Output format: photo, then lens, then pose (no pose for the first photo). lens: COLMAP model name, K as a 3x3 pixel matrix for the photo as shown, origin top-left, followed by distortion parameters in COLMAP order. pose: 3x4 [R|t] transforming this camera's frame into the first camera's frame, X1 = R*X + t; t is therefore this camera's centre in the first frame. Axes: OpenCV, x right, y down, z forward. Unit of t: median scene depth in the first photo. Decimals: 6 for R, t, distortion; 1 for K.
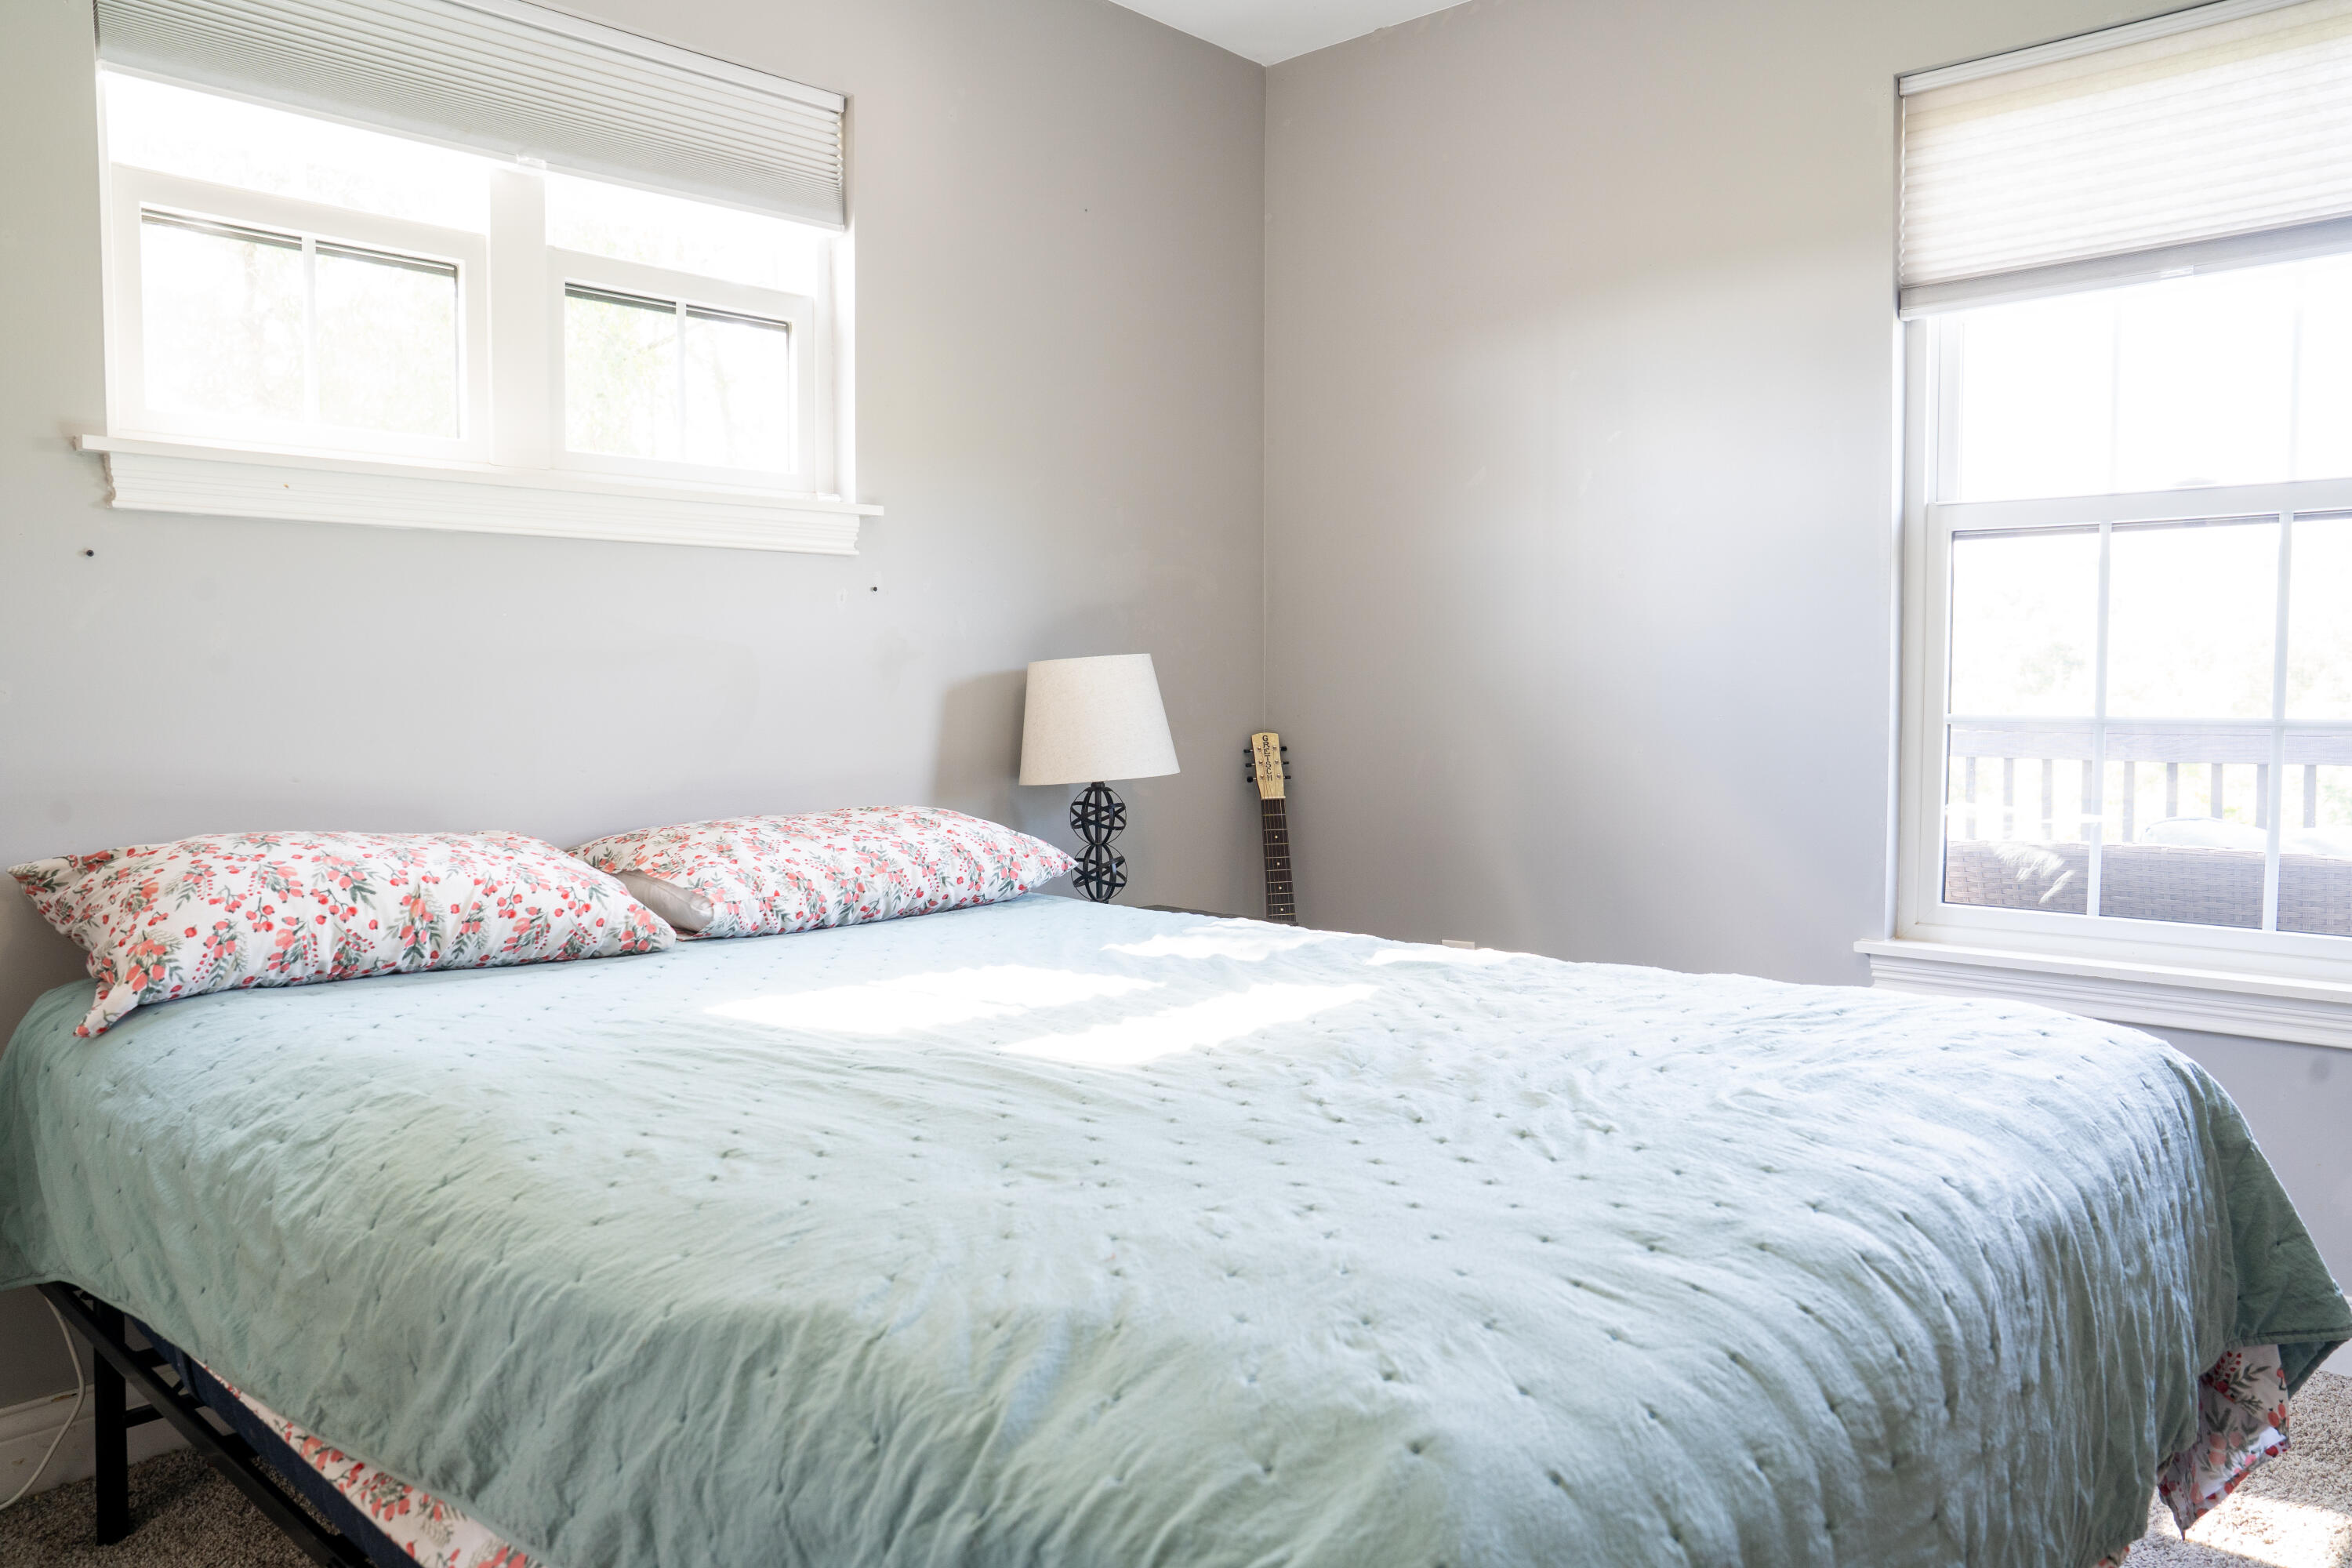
lens RADIAL K [[1621.4, 0, 1176.0], [0, 1621.4, 784.0], [0, 0, 1]] dist [-0.113873, 0.092942]
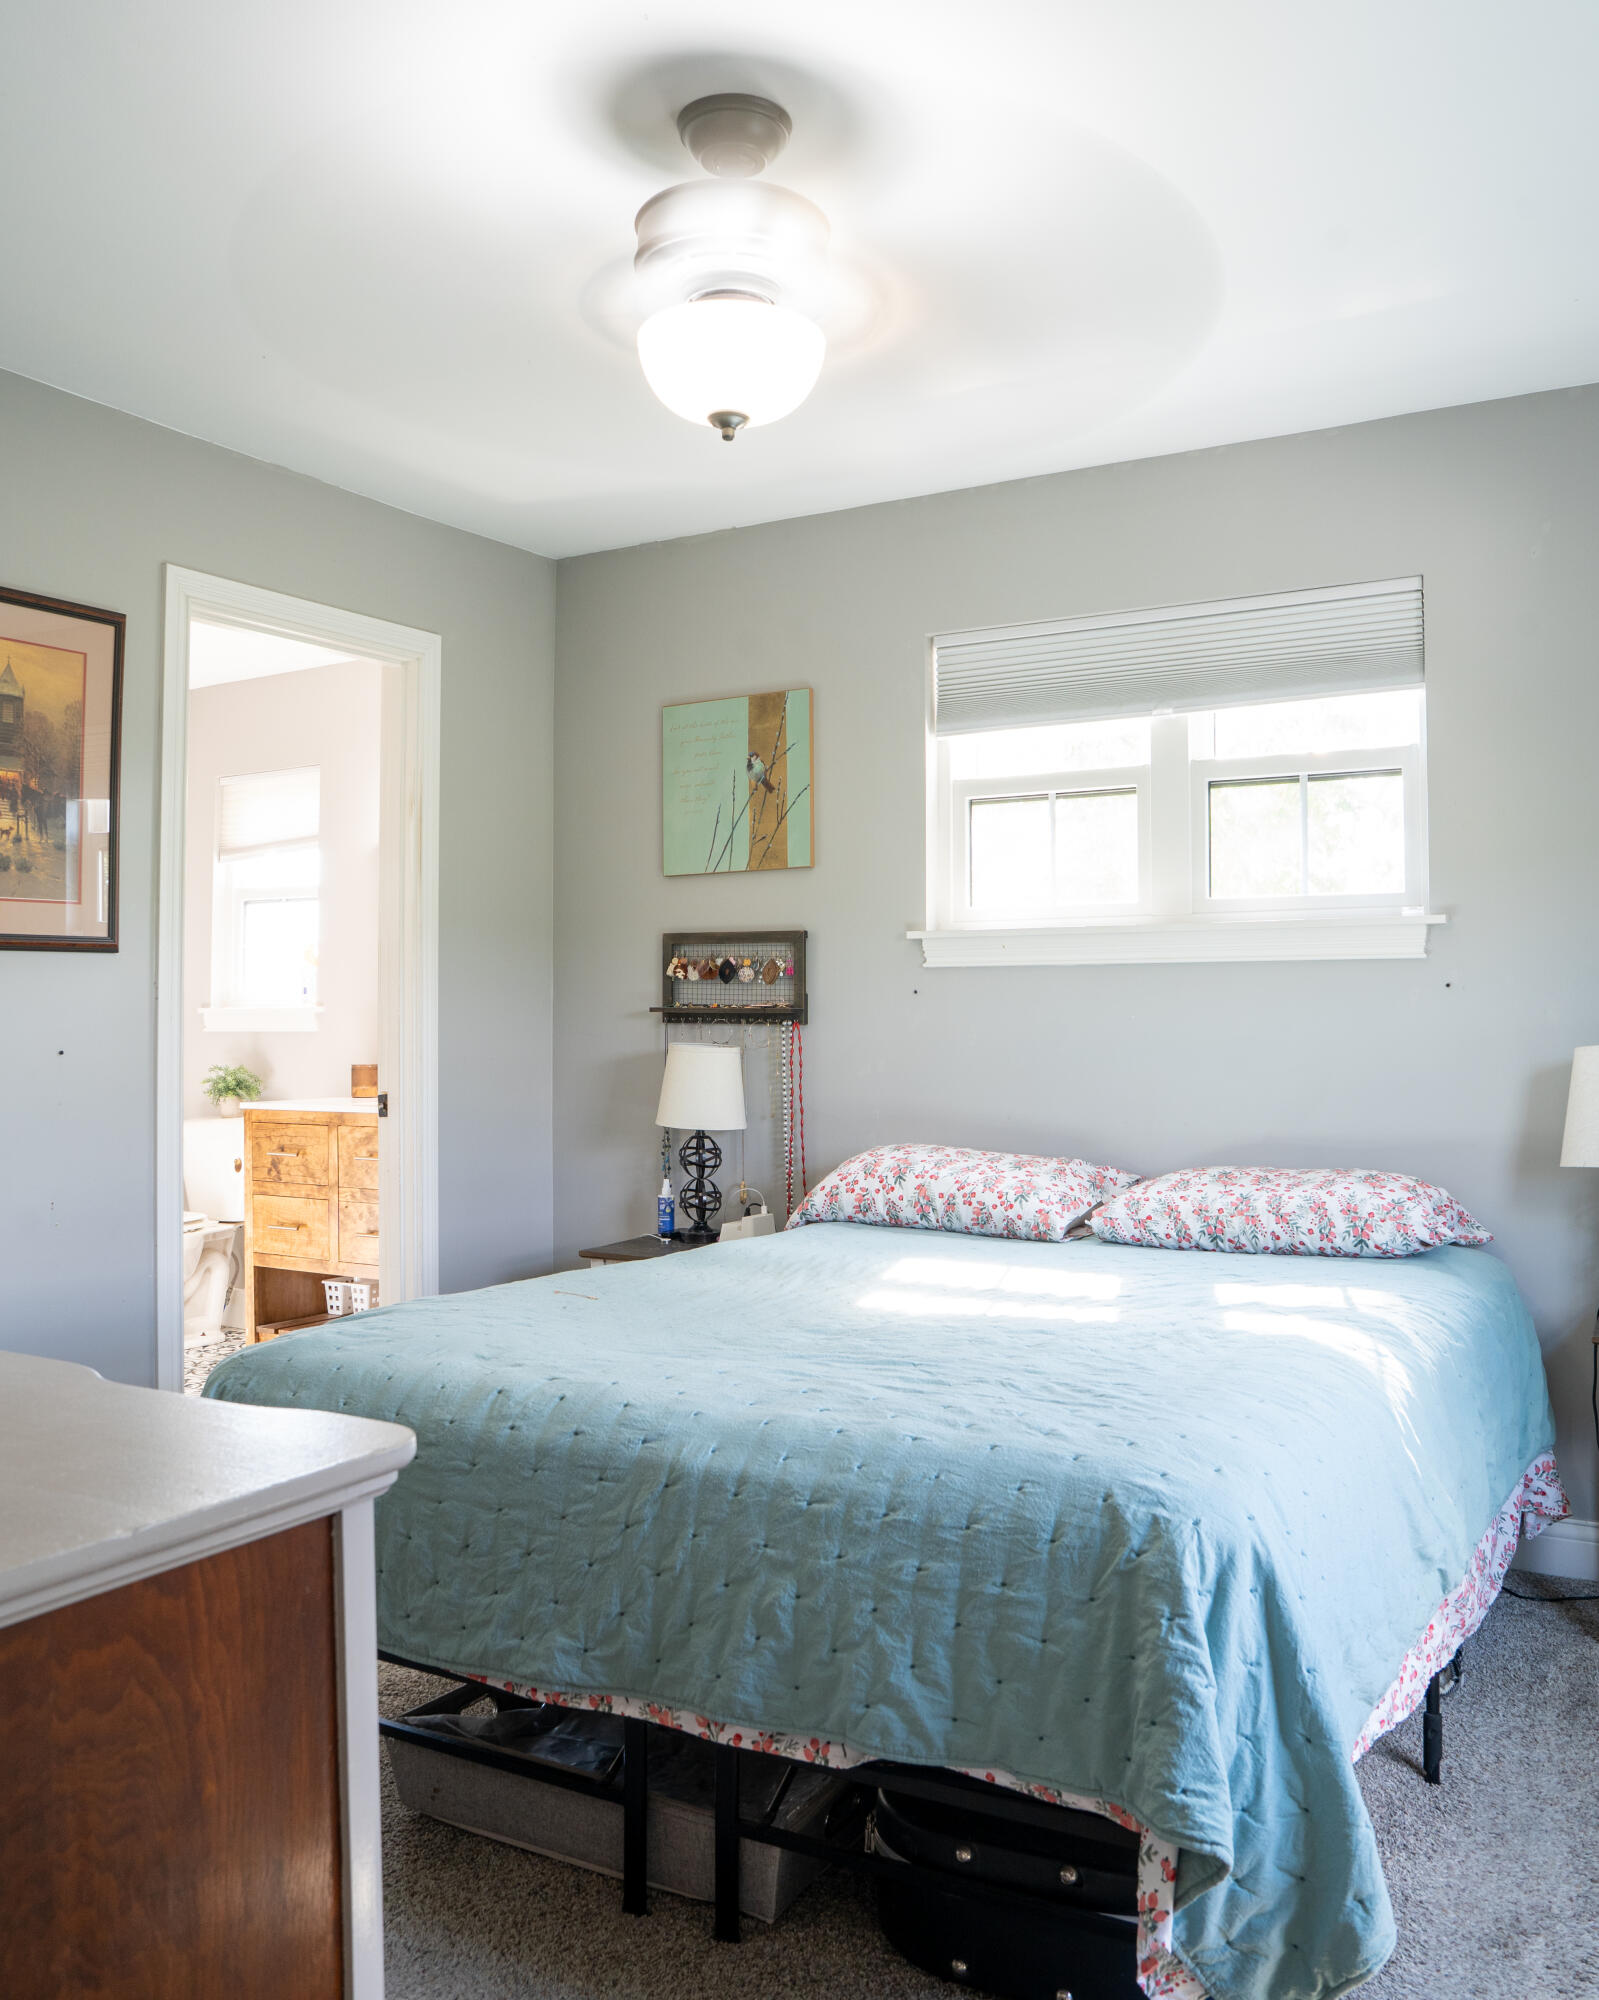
lens RADIAL K [[1663.9, 0, 799.5], [0, 1663.9, 1000.0], [0, 0, 1]] dist [-0.087603, -0.001660]
pose [[0.240167, -0.015082, -0.970614, 1.210078], [-0.059588, 0.997765, -0.030248, -0.067242], [0.968901, 0.065101, 0.238732, 0.377618]]
